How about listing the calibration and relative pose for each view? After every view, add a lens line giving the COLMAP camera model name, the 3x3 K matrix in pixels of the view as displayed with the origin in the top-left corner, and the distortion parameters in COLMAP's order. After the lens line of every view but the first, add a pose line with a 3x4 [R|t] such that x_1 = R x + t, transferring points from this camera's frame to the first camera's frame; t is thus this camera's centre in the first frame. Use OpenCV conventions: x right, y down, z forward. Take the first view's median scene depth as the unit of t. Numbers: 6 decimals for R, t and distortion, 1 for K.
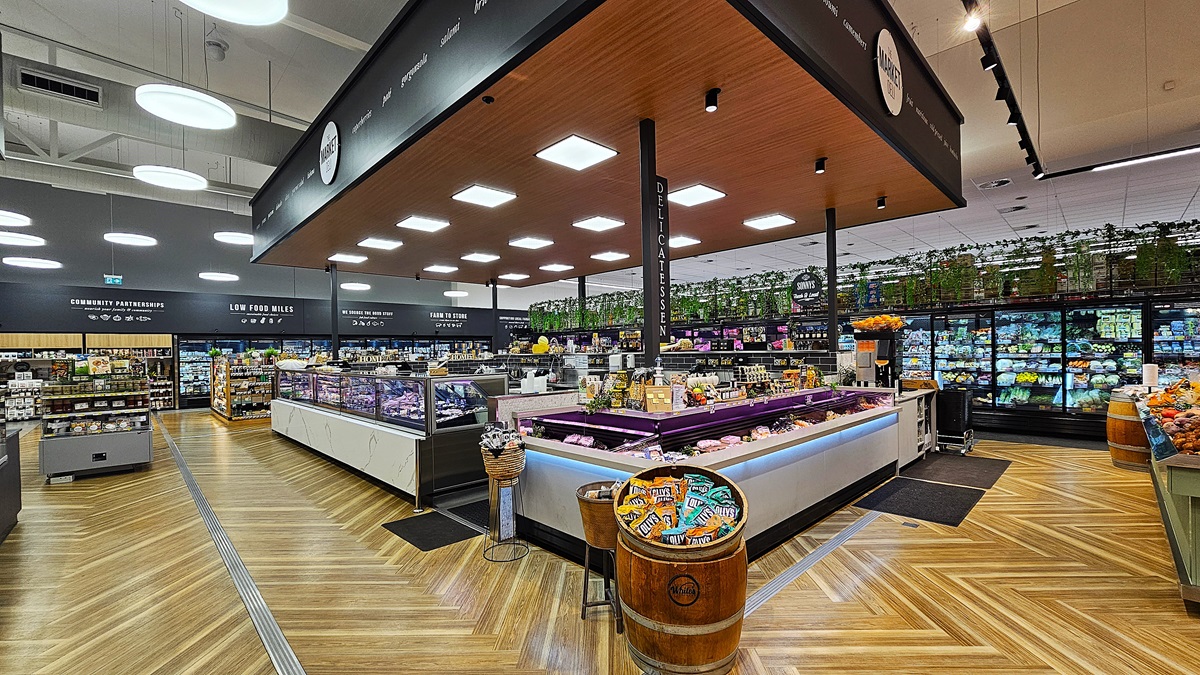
lens RADIAL K [[490.6, 0, 598.7], [0, 490.6, 352.7], [0, 0, 1]] dist [-0.000922, -0.000518]
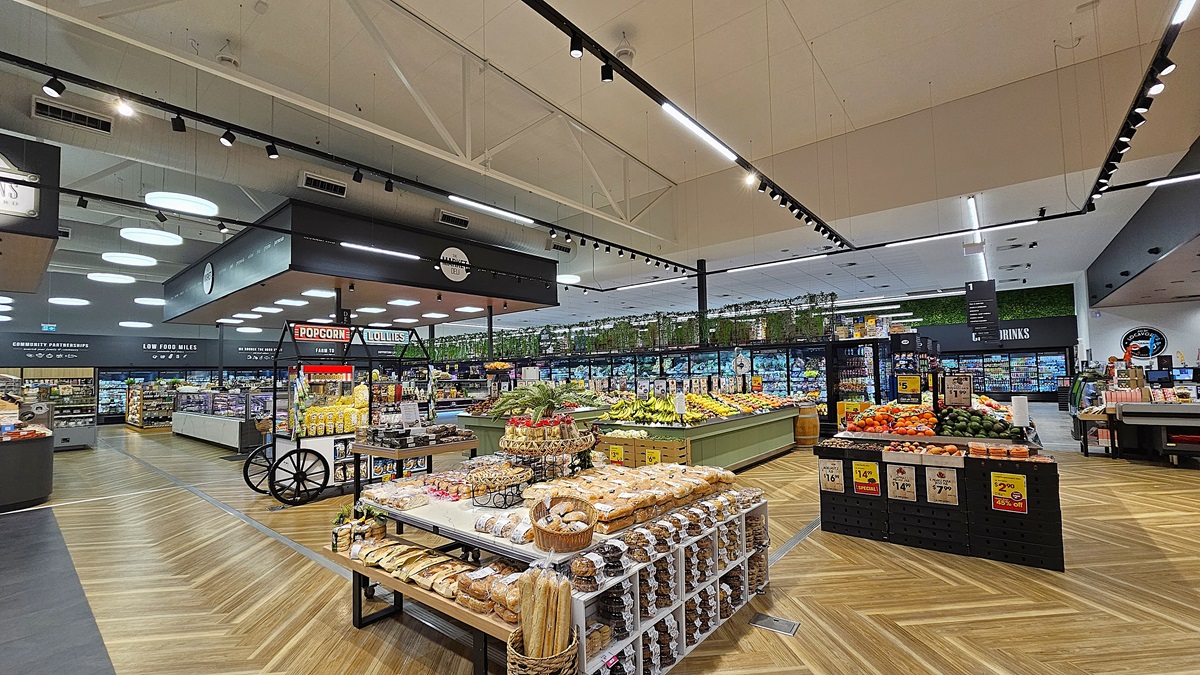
lens RADIAL K [[489.1, 0, 599.9], [0, 489.1, 353.7], [0, 0, 1]] dist [0.000461, 0.000391]
pose [[0.993511, 0.000262, 0.113737, 0.548844], [0.005211, 0.998842, -0.047825, -0.008337], [-0.113618, 0.048107, 0.992359, -0.768087]]
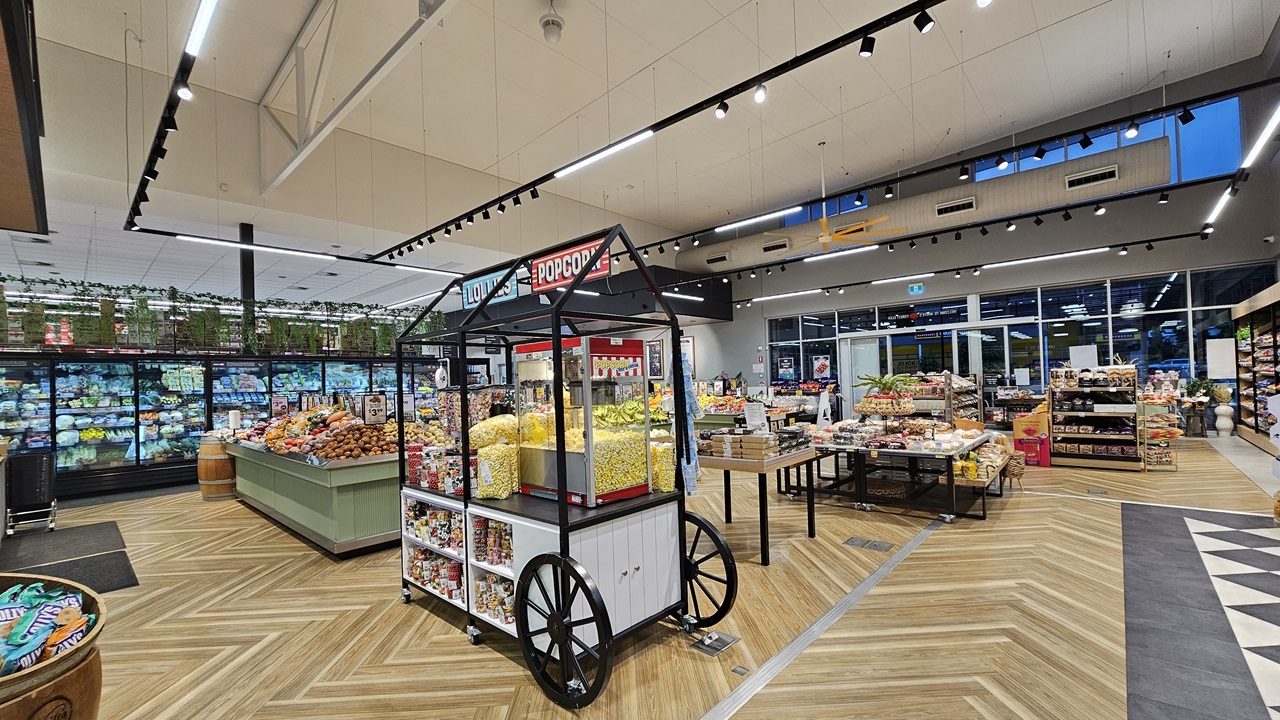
lens RADIAL K [[523.4, 0, 638.6], [0, 523.4, 376.3], [0, 0, 1]] dist [-0.000922, -0.000518]
pose [[-0.062134, 0.028903, 0.997649, -0.165933], [0.036569, 0.998975, -0.026664, 0.005725], [-0.997398, 0.034826, -0.063128, 0.038671]]
